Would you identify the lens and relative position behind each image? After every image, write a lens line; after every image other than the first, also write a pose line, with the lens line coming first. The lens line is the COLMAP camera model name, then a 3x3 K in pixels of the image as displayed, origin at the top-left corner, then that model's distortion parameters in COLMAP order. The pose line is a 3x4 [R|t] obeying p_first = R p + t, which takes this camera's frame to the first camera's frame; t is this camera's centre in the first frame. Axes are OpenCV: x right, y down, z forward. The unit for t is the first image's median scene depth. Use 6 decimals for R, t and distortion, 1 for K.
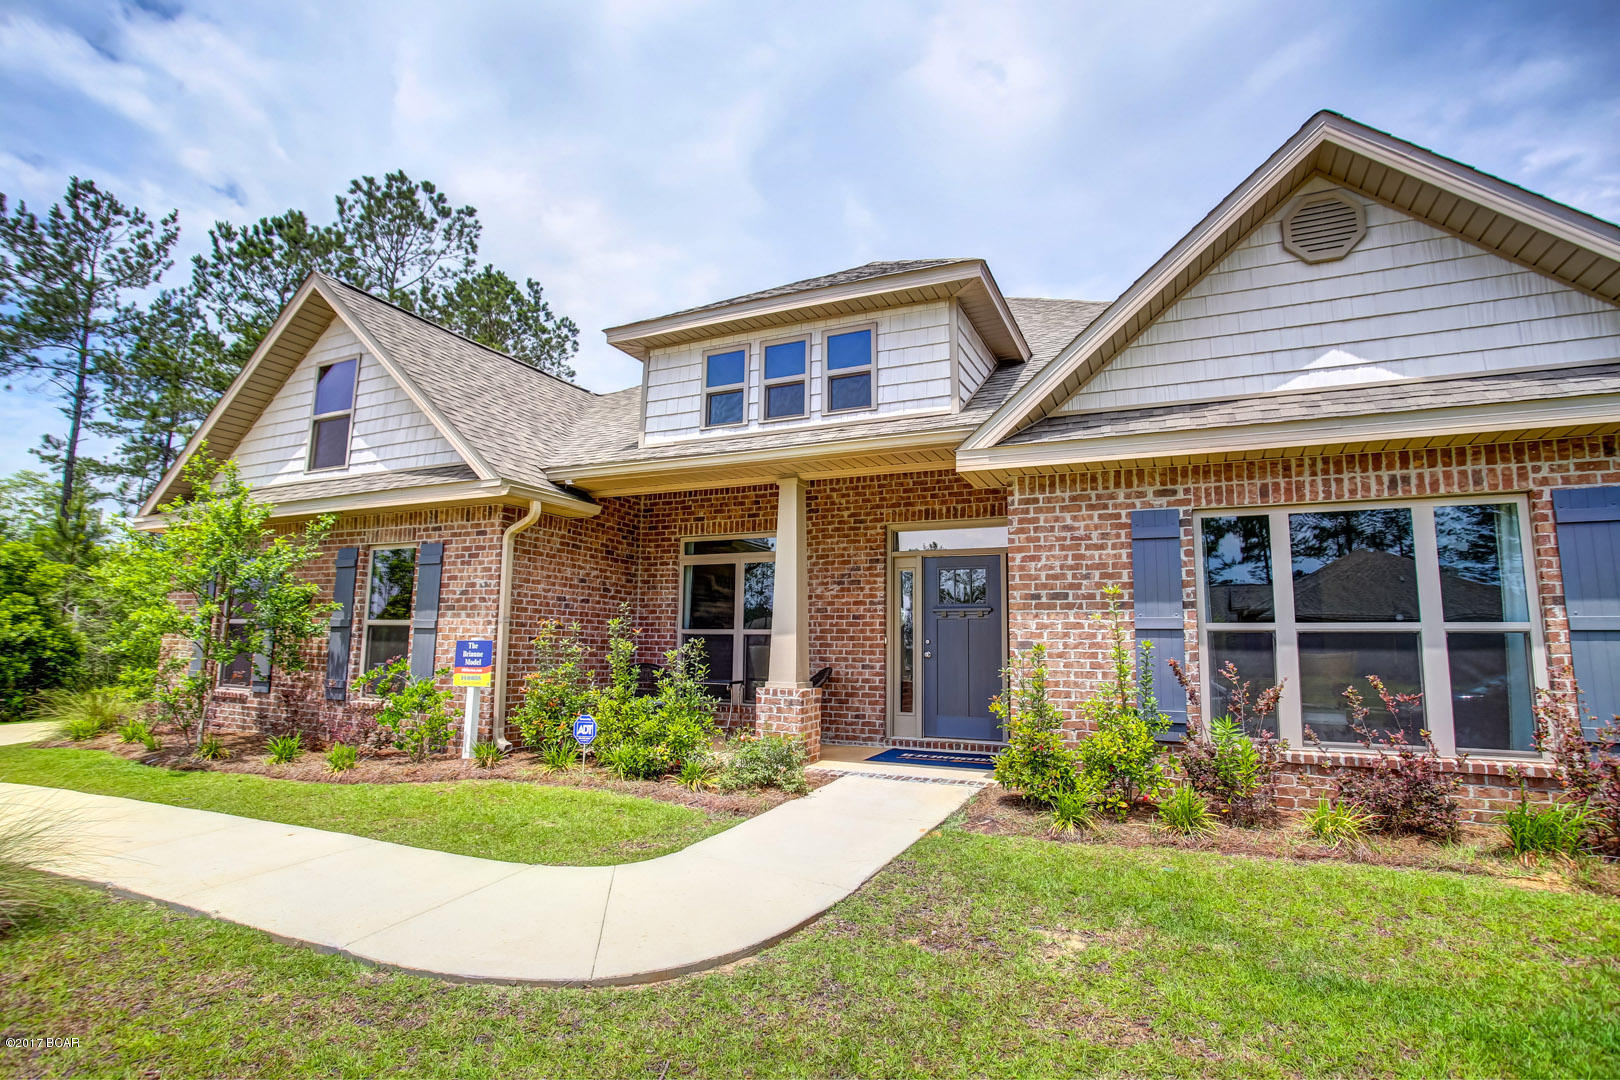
lens RADIAL K [[795.1, 0, 810.0], [0, 795.1, 540.0], [0, 0, 1]] dist [-0.054392, 0.024098]
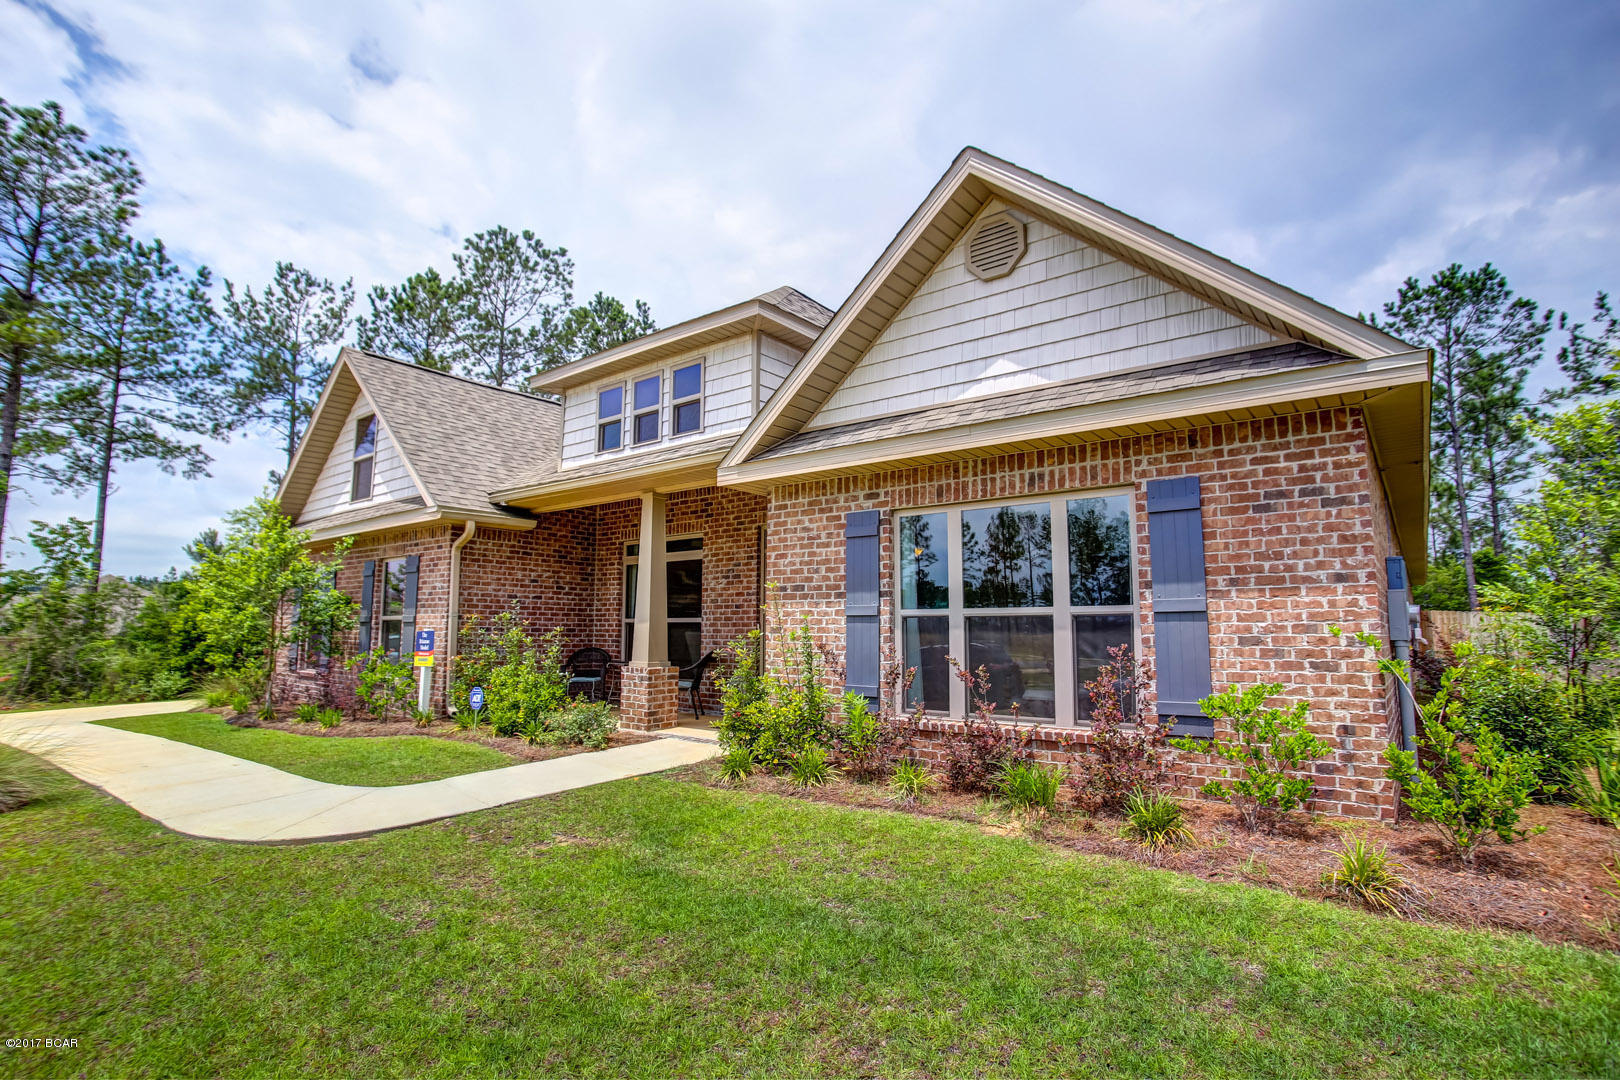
lens RADIAL K [[795.1, 0, 810.0], [0, 795.1, 540.0], [0, 0, 1]] dist [-0.054392, 0.024098]
pose [[0.973012, -0.039233, -0.227396, 0.483720], [0.043555, 0.998953, 0.014018, -0.012718], [0.226608, -0.023544, 0.973701, -0.113337]]
